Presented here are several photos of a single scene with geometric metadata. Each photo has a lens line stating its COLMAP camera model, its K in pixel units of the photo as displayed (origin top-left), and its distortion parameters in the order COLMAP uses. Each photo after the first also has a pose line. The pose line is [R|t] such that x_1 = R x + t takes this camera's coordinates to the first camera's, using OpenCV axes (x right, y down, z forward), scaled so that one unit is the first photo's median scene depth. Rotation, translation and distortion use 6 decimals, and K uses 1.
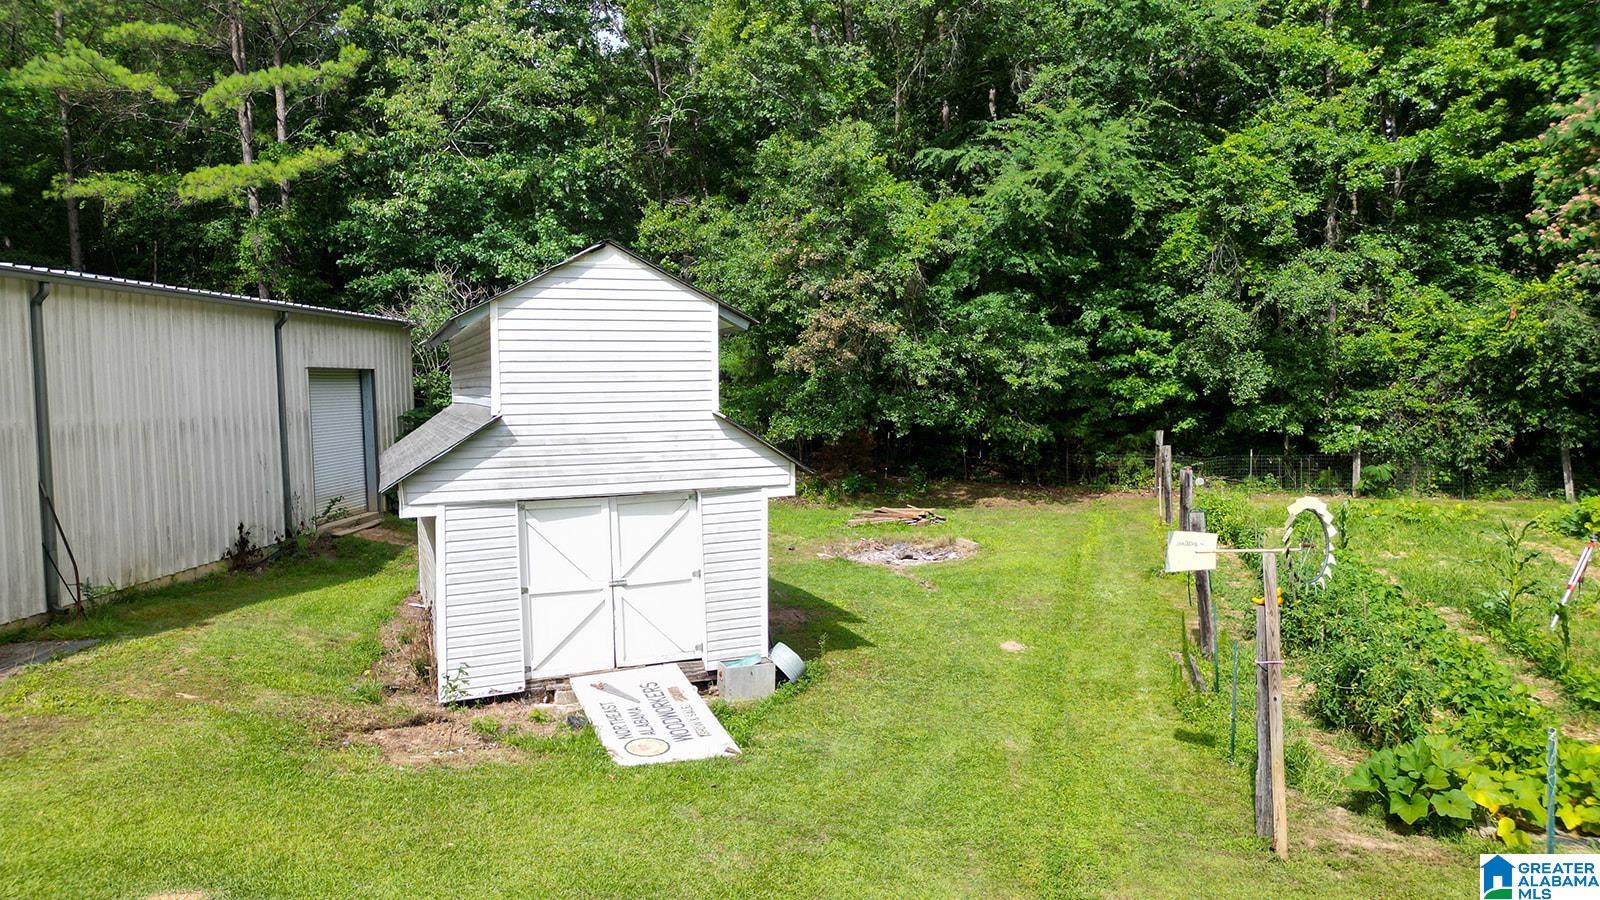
lens RADIAL K [[1111.1, 0, 805.4], [0, 1111.1, 453.3], [0, 0, 1]] dist [0.078394, -0.078093]
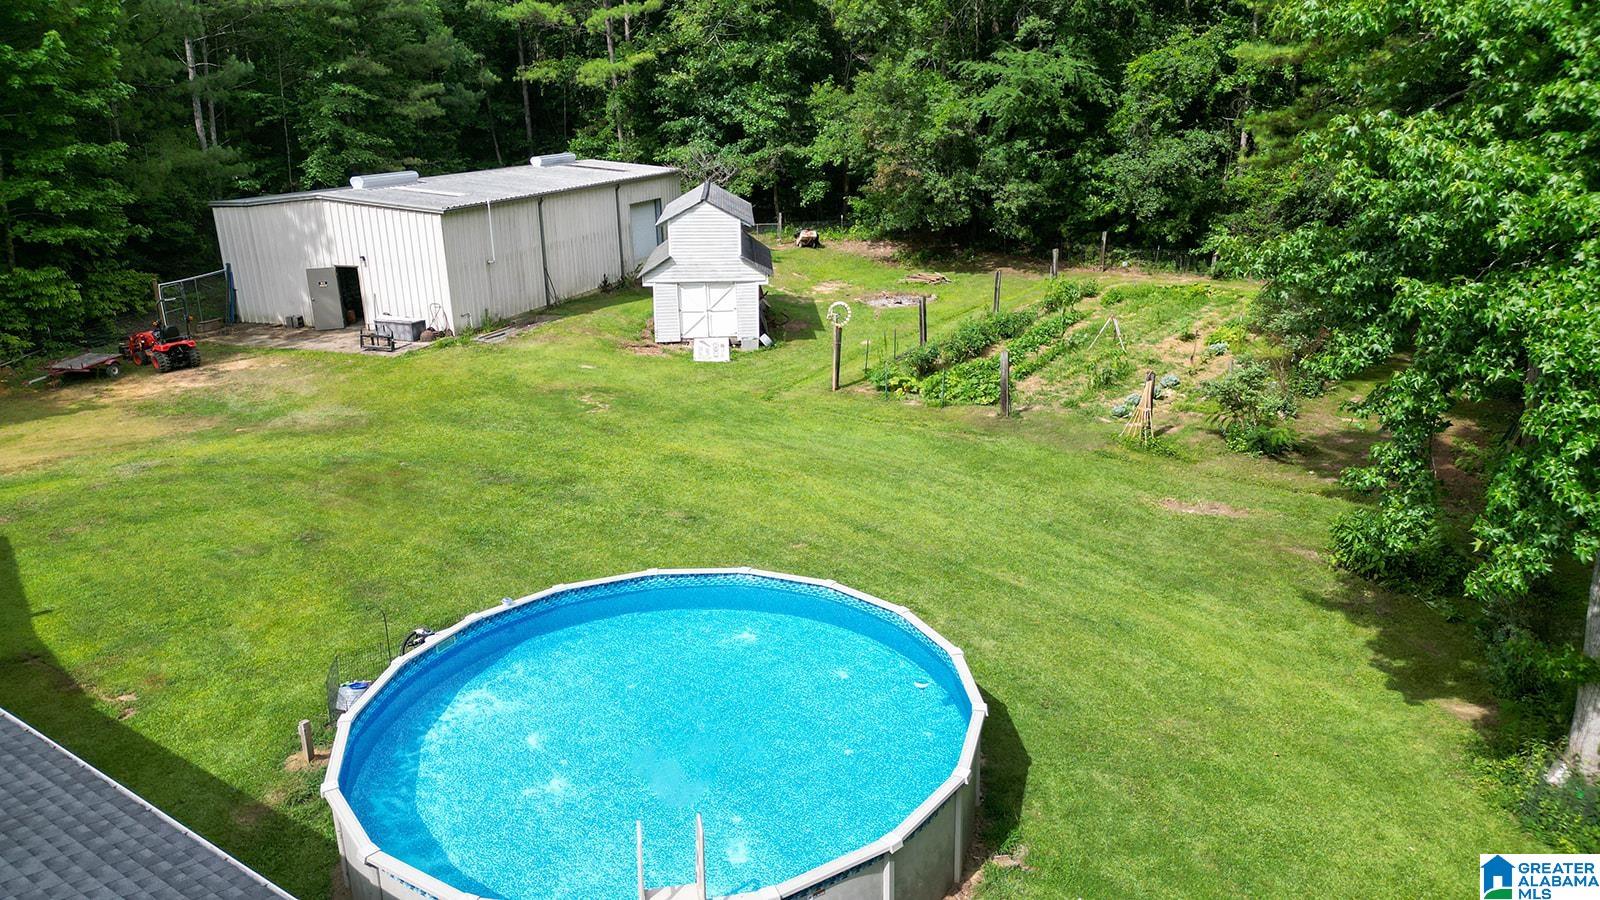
lens RADIAL K [[1111.1, 0, 794.4], [0, 1111.1, 435.5], [0, 0, 1]] dist [0.078394, -0.078093]
pose [[0.949578, 0.098941, -0.297512, 0.612207], [-0.024330, 0.969295, 0.244694, -0.185955], [0.312587, -0.225117, 0.922828, -1.126110]]
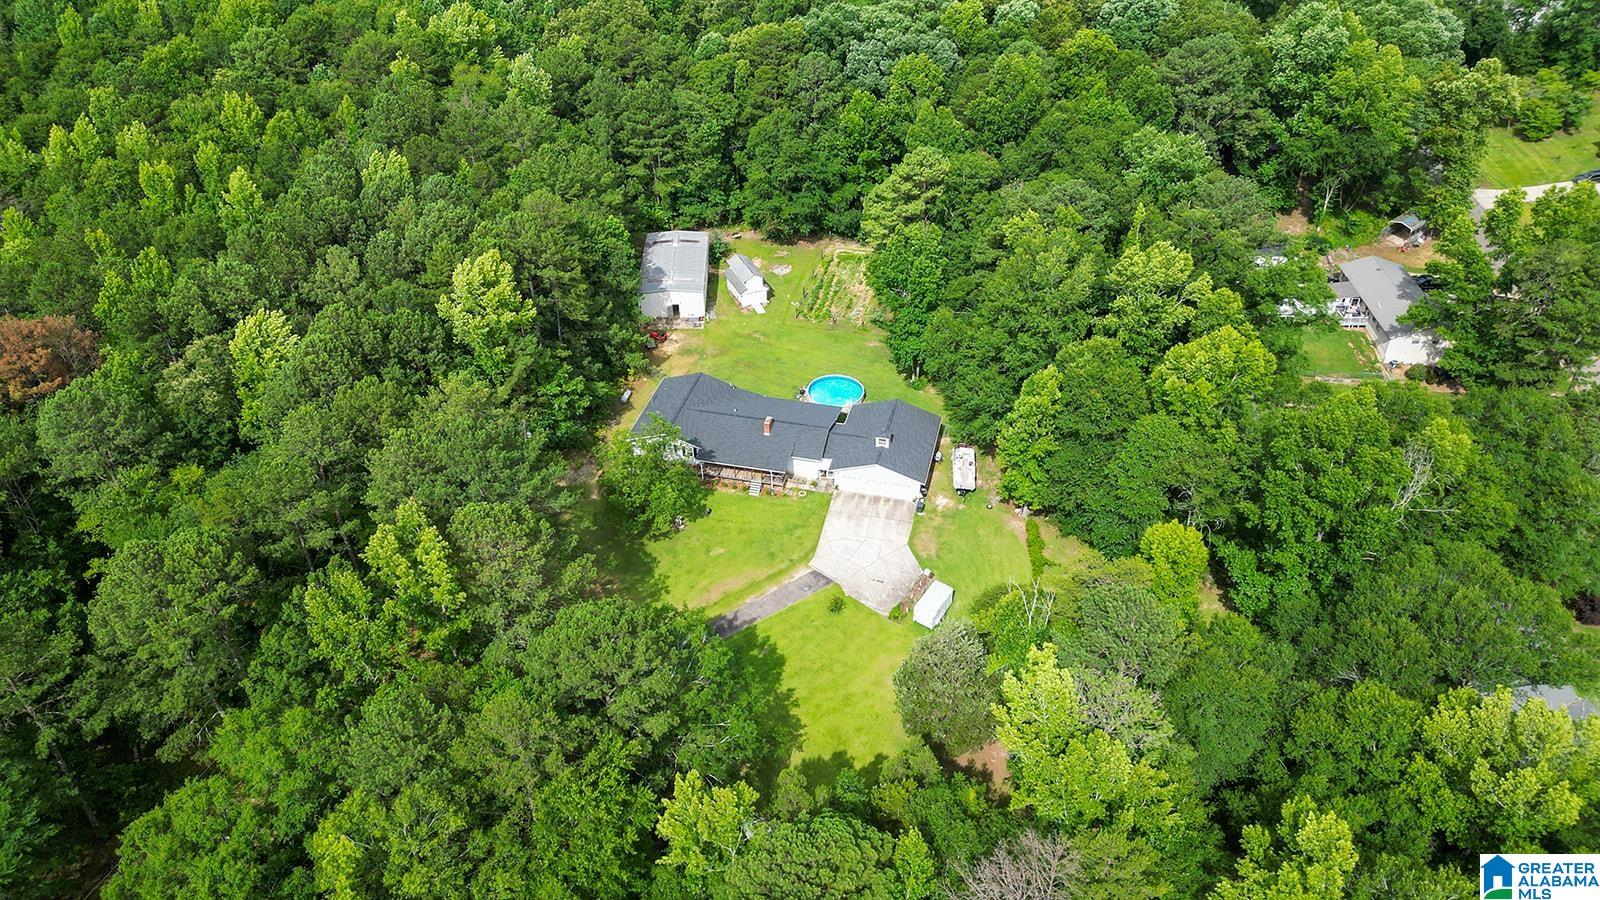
lens RADIAL K [[1111.1, 0, 794.9], [0, 1111.1, 445.2], [0, 0, 1]] dist [0.078394, -0.078093]
pose [[0.998842, -0.016240, 0.045296, -0.194804], [-0.011493, 0.833568, 0.552298, -3.354287], [-0.046726, -0.552178, 0.832416, -6.426806]]
